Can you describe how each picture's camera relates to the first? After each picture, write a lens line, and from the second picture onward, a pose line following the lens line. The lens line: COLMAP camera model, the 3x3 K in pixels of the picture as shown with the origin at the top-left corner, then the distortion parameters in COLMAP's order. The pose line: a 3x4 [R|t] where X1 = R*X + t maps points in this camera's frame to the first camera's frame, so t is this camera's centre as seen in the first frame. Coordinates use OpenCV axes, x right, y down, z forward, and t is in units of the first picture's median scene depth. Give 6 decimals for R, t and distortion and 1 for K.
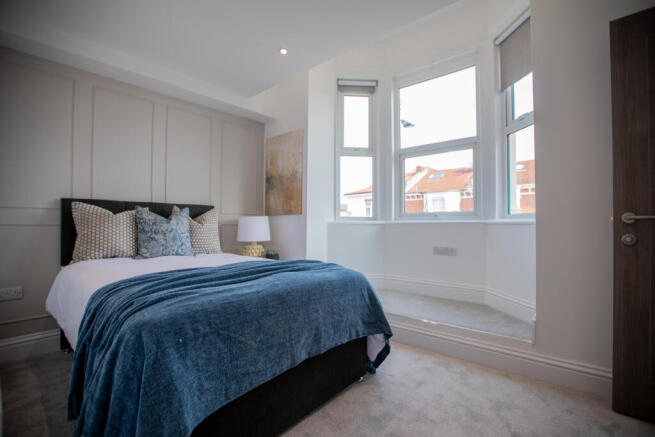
lens RADIAL K [[300.6, 0, 326.2], [0, 300.6, 216.1], [0, 0, 1]] dist [-0.028356, 0.001464]
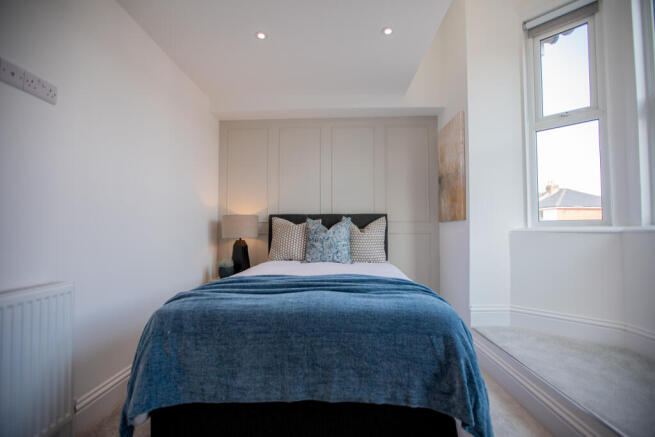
lens RADIAL K [[300.6, 0, 326.5], [0, 300.6, 216.9], [0, 0, 1]] dist [-0.028356, 0.001464]
pose [[0.633155, -0.040857, -0.772946, 0.329766], [0.024794, 0.999164, -0.032505, 0.002600], [0.773628, 0.001416, 0.633638, 0.280006]]
